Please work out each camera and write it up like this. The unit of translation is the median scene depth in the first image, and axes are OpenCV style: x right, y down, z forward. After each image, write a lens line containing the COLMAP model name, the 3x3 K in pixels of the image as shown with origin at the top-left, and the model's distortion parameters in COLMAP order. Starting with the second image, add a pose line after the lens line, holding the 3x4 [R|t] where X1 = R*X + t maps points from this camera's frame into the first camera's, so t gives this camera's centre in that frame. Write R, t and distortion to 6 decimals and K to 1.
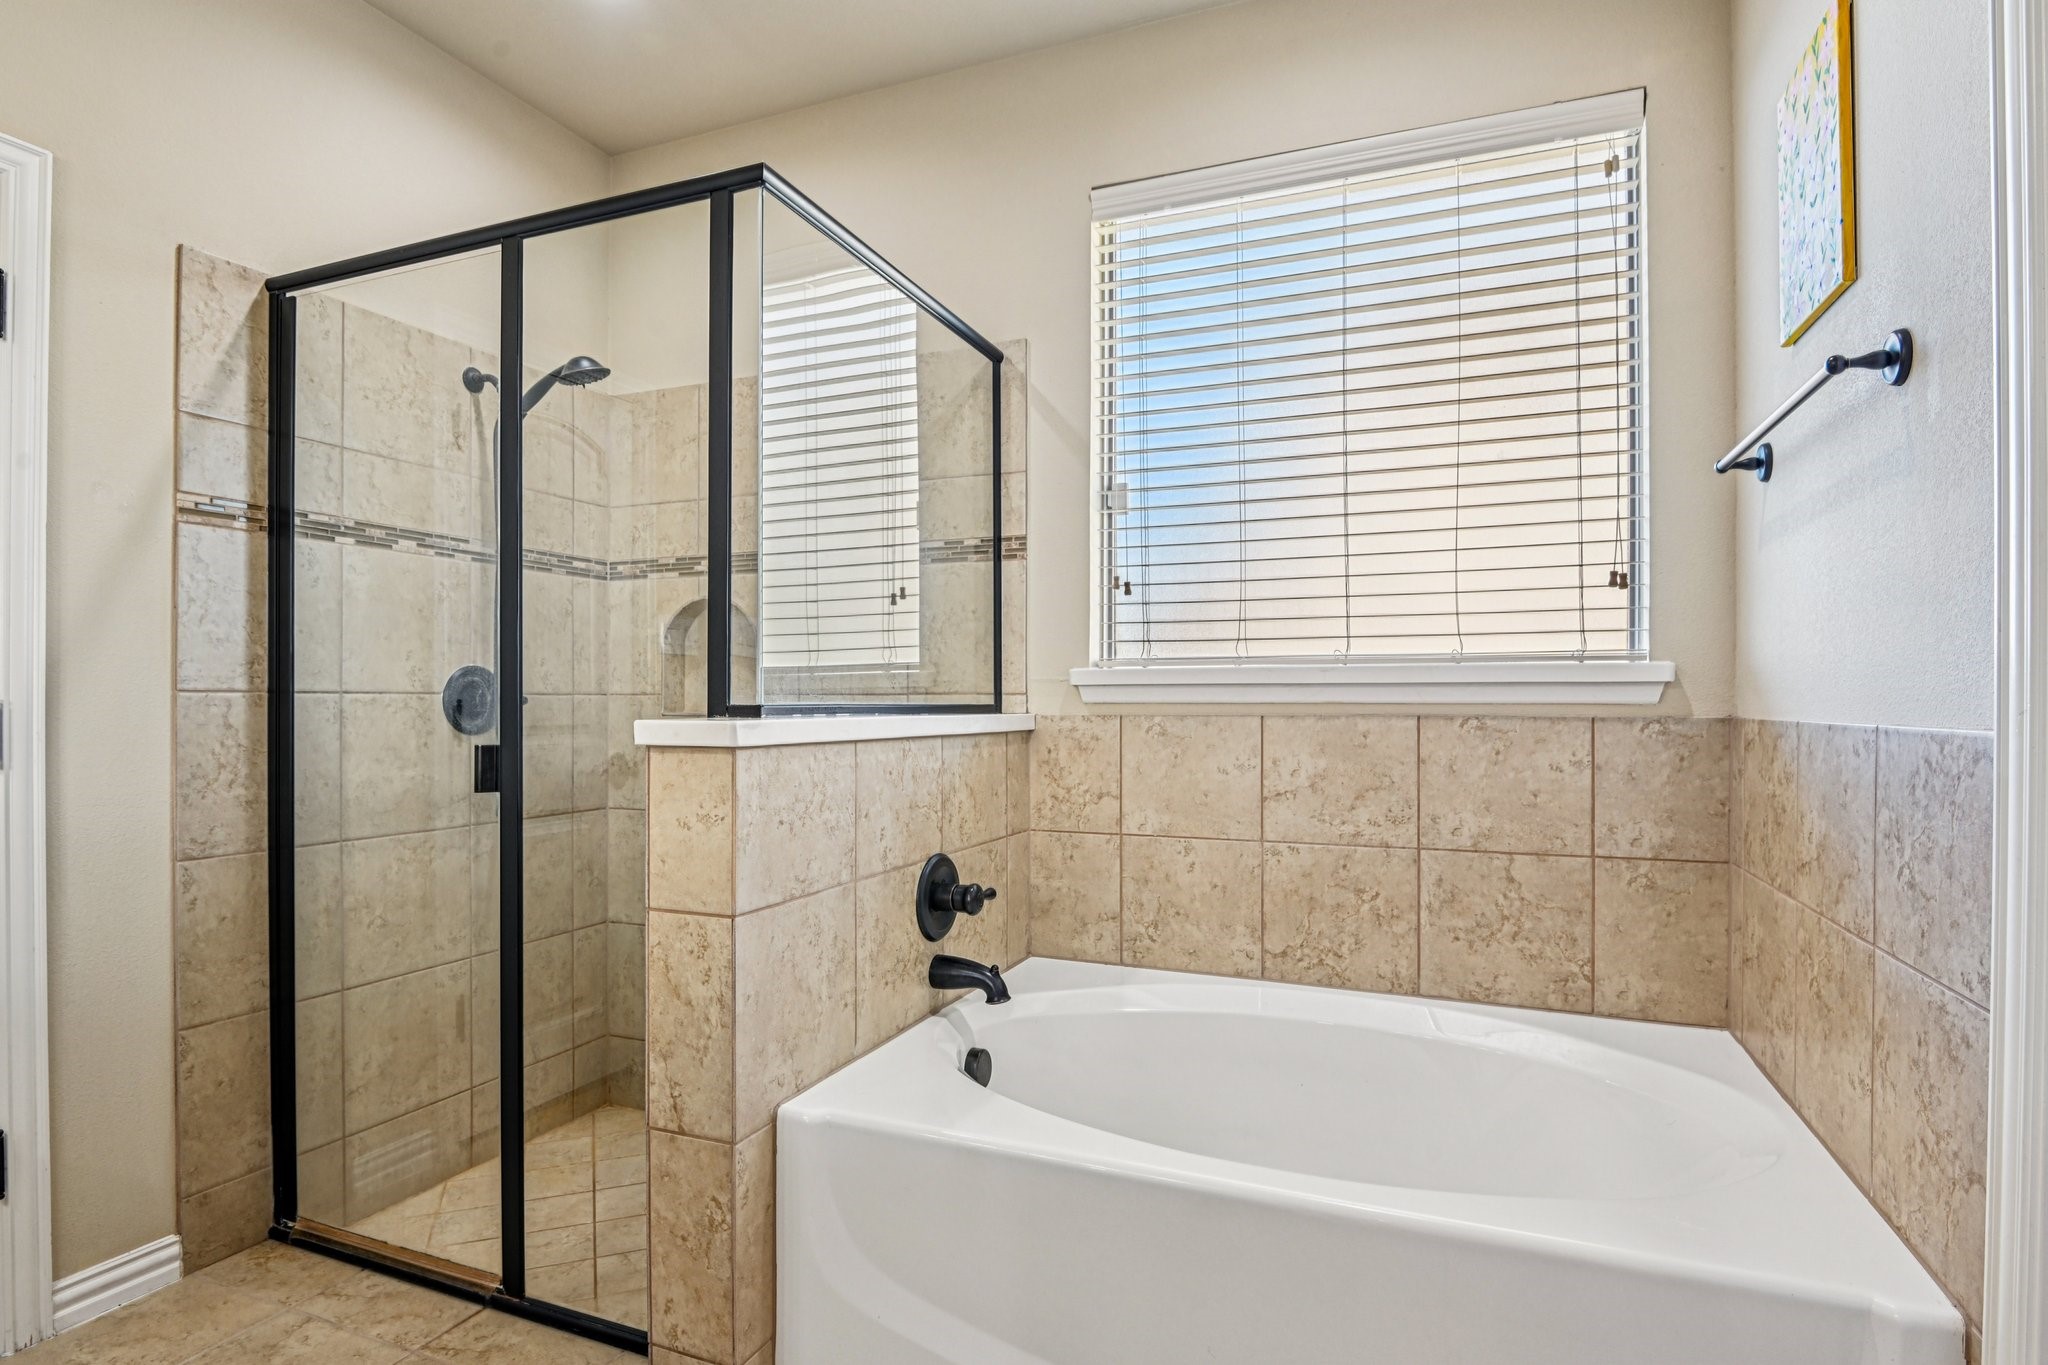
lens RADIAL K [[1062.1, 0, 1021.3], [0, 1062.1, 692.6], [0, 0, 1]] dist [-0.014996, -0.006855]
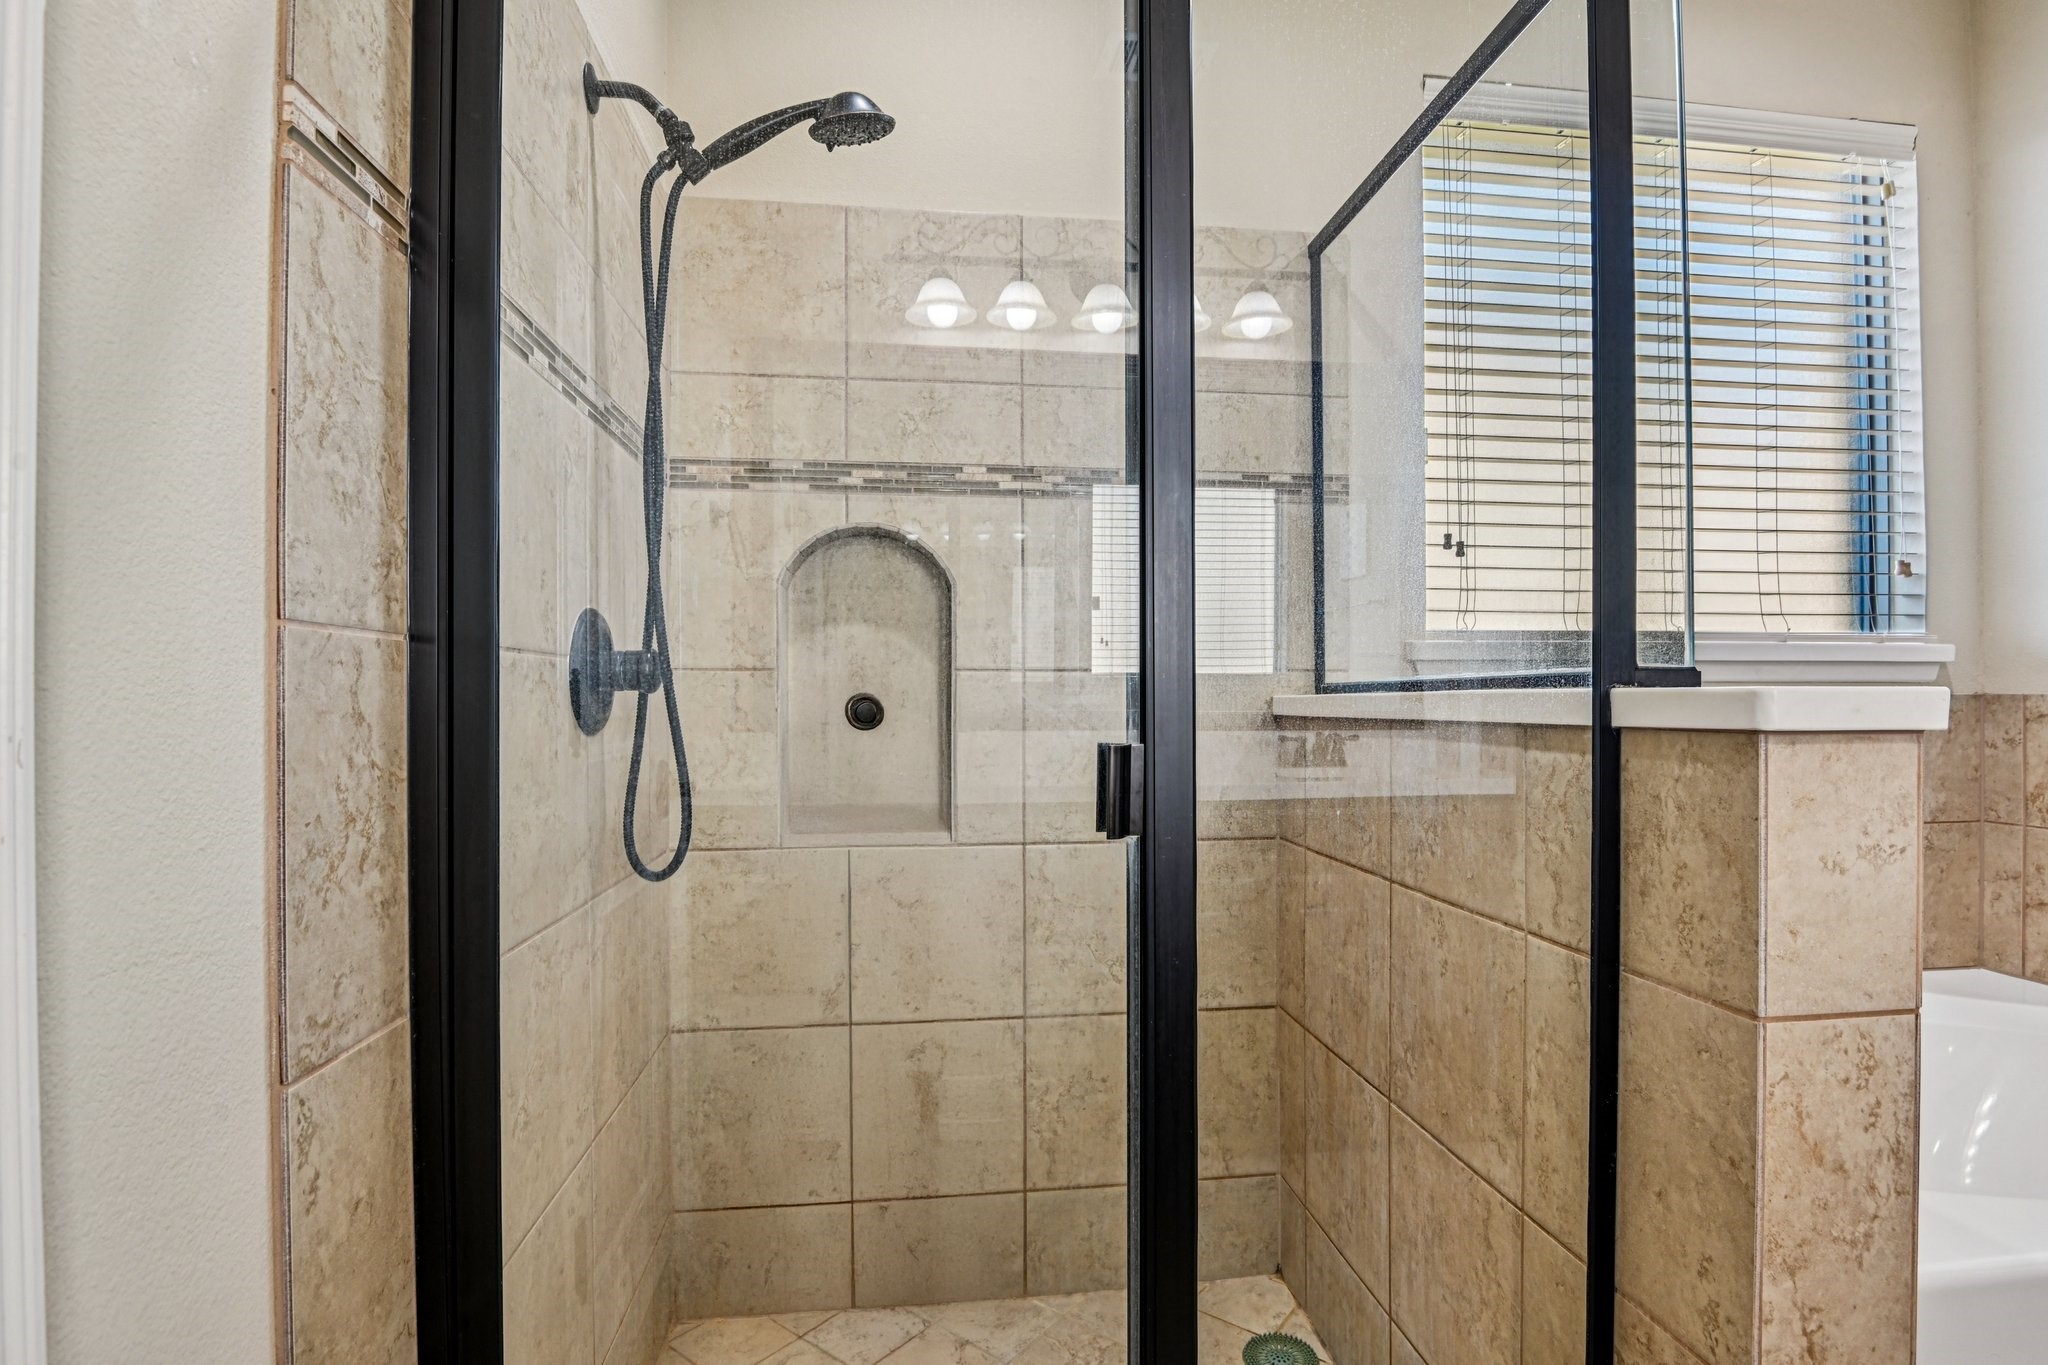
lens RADIAL K [[1007.9, 0, 1027.6], [0, 1007.9, 694.0], [0, 0, 1]] dist [-0.023157, -0.000700]
pose [[0.872642, 0.000176, 0.488361, -0.745807], [-0.001246, 0.999997, 0.001867, 0.022736], [-0.488360, -0.002238, 0.872640, 0.569033]]
